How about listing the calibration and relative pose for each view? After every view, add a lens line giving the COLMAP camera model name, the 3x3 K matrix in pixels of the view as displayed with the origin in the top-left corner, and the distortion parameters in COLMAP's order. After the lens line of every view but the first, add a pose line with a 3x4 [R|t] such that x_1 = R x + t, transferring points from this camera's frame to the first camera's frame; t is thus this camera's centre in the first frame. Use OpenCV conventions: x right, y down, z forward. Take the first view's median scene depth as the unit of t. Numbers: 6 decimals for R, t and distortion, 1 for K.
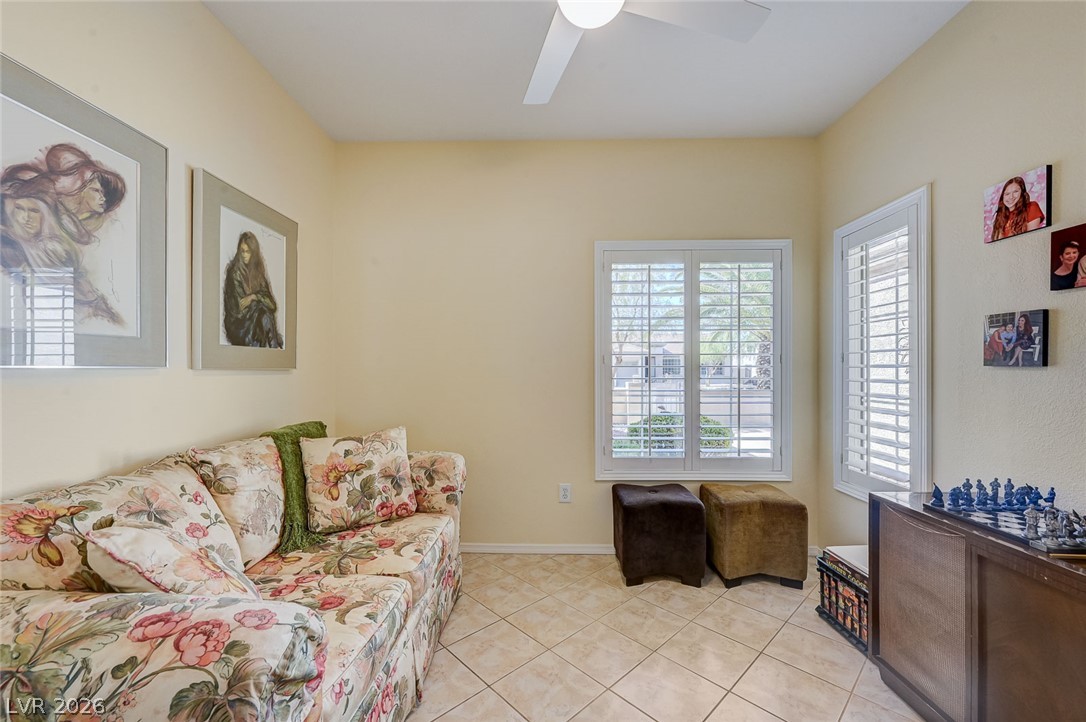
lens RADIAL K [[434.0, 0, 543.6], [0, 434.0, 367.2], [0, 0, 1]] dist [-0.000297, 0.000316]
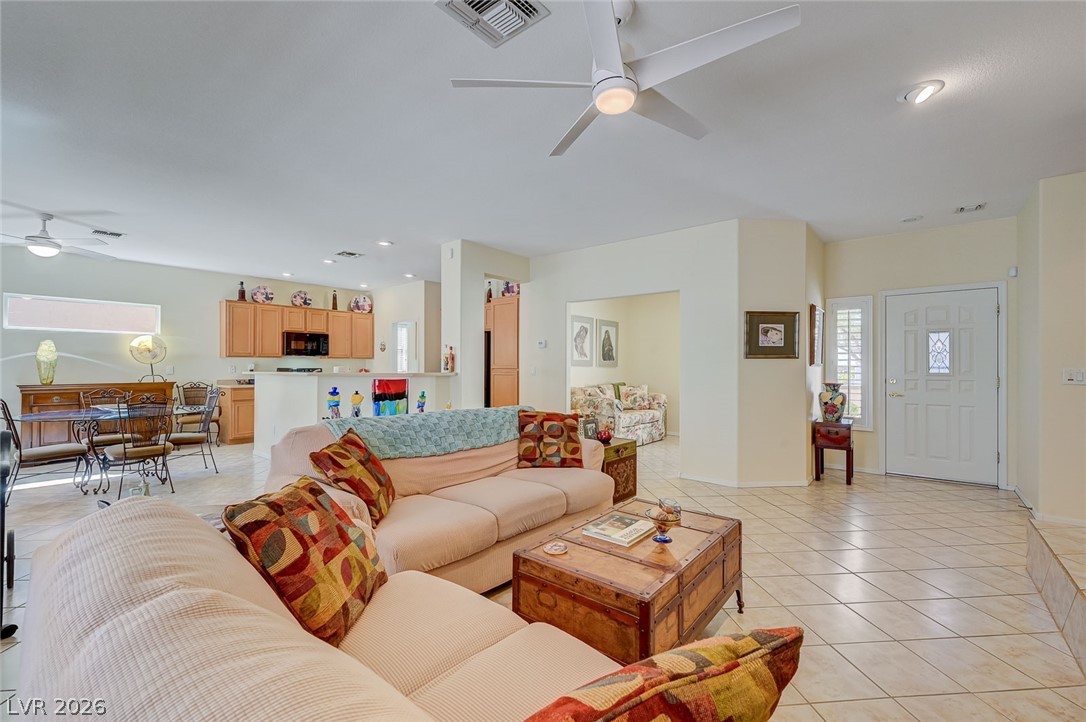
lens RADIAL K [[458.2, 0, 543.0], [0, 458.2, 361.0], [0, 0, 1]] dist [0.001772, 0.000218]
pose [[0.780455, -0.000200, -0.625212, 1.338223], [-0.002757, 0.999989, -0.003761, -0.028301], [0.625206, 0.004659, 0.780446, -2.388137]]
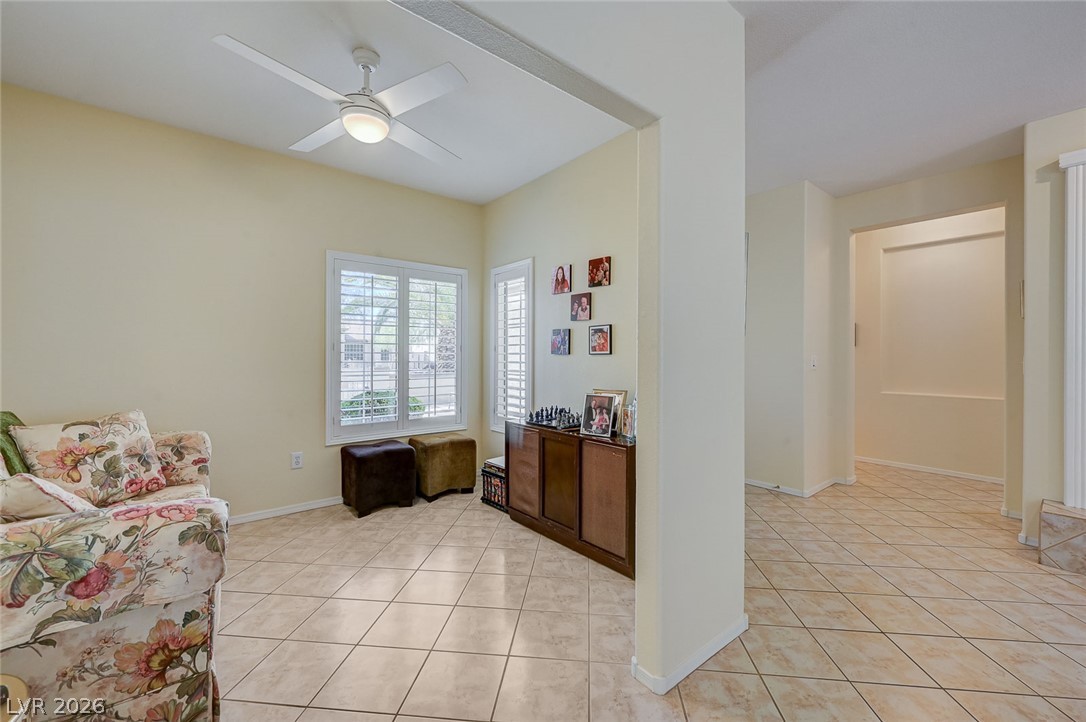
lens RADIAL K [[434.0, 0, 543.6], [0, 434.0, 367.2], [0, 0, 1]] dist [-0.000297, 0.000316]
pose [[0.760747, -0.013576, 0.648906, -0.279505], [-0.007729, 0.999521, 0.029971, -0.001760], [-0.649002, -0.027816, 0.760278, -0.435860]]
